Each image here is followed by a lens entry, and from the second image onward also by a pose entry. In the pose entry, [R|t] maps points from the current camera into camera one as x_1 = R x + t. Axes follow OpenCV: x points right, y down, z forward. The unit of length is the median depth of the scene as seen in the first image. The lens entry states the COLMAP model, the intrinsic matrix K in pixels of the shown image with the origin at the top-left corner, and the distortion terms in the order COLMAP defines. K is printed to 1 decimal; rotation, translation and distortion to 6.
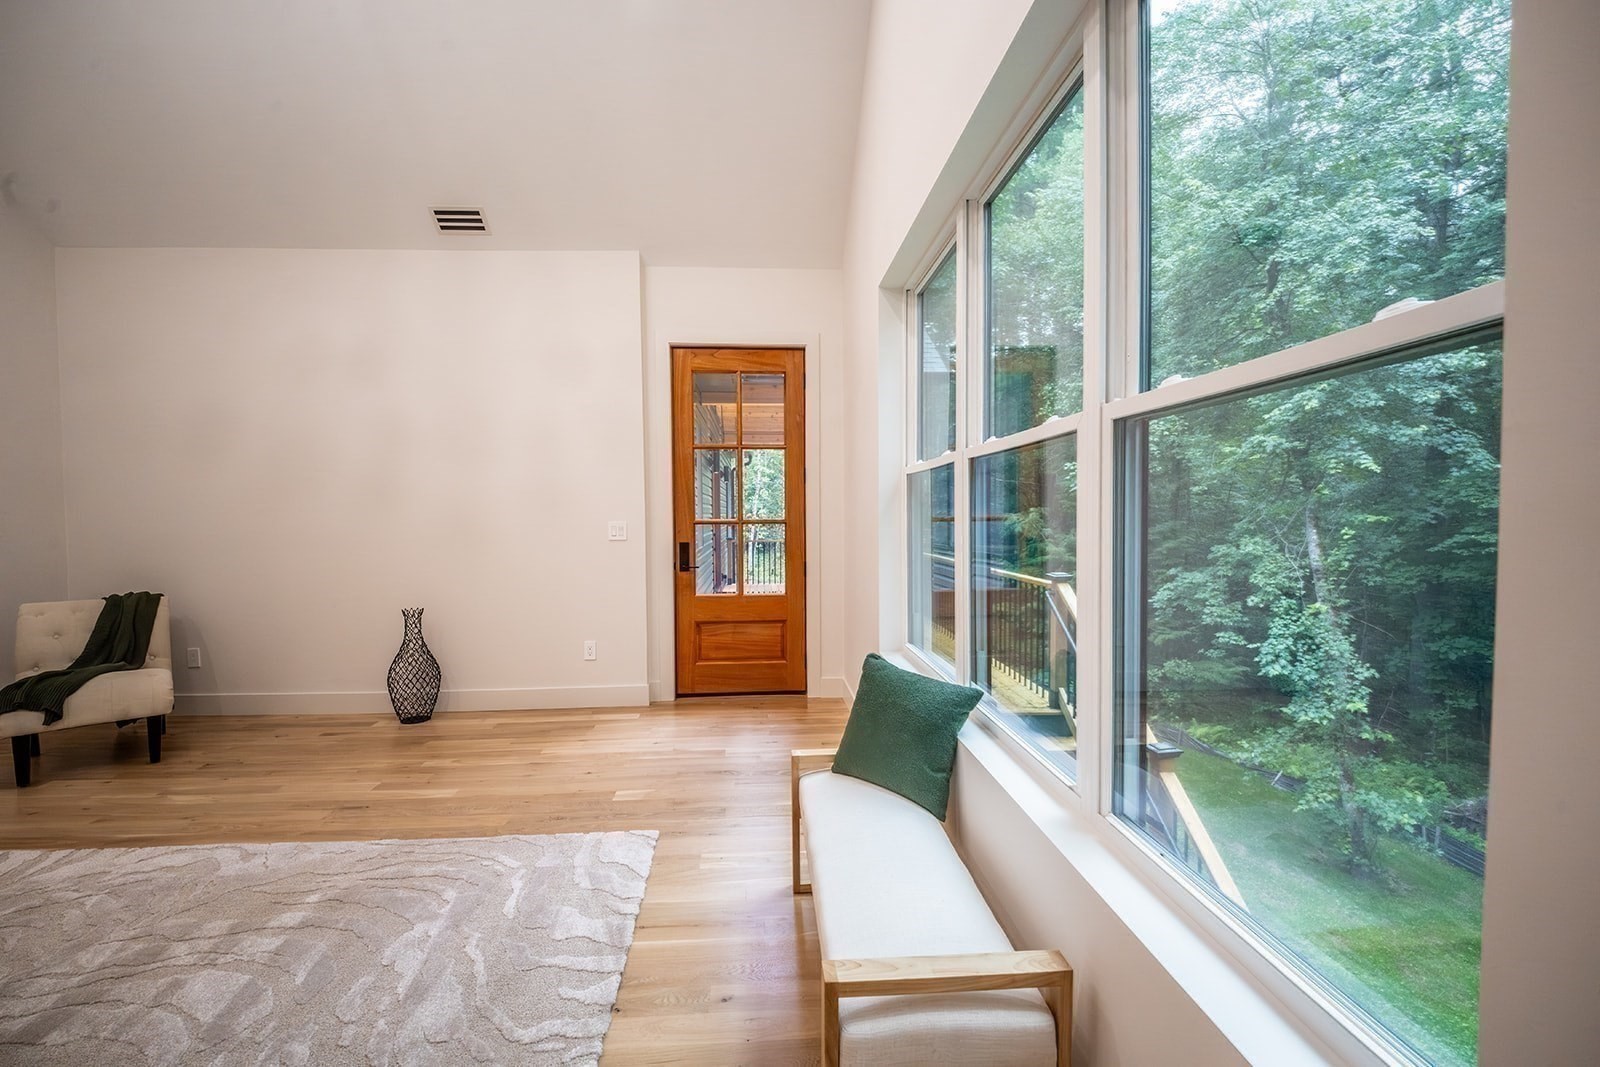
lens RADIAL K [[690.1, 0, 802.8], [0, 690.1, 524.0], [0, 0, 1]] dist [-0.029977, -0.000202]
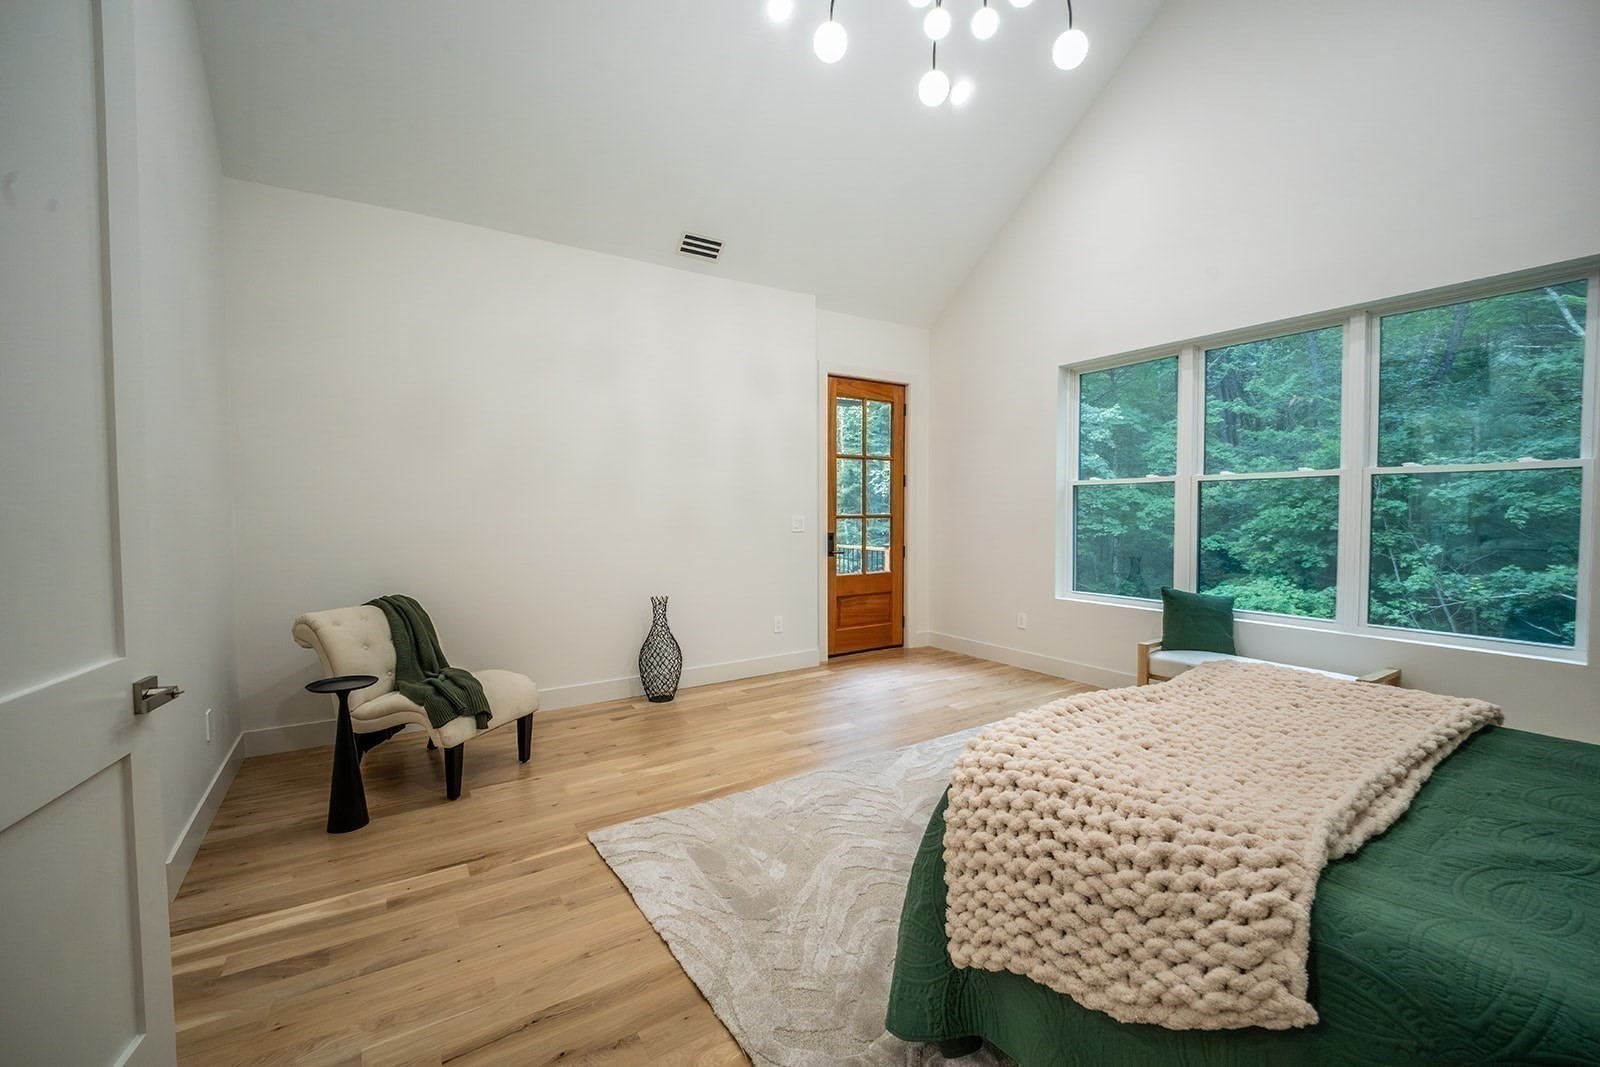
lens RADIAL K [[674.5, 0, 800.0], [0, 674.5, 533.5], [0, 0, 1]] dist [-0.010766, -0.000337]
pose [[0.877477, -0.016673, 0.479328, -0.862300], [0.014660, 0.999861, 0.007943, 0.018157], [-0.479394, 0.000057, 0.877600, -0.042975]]
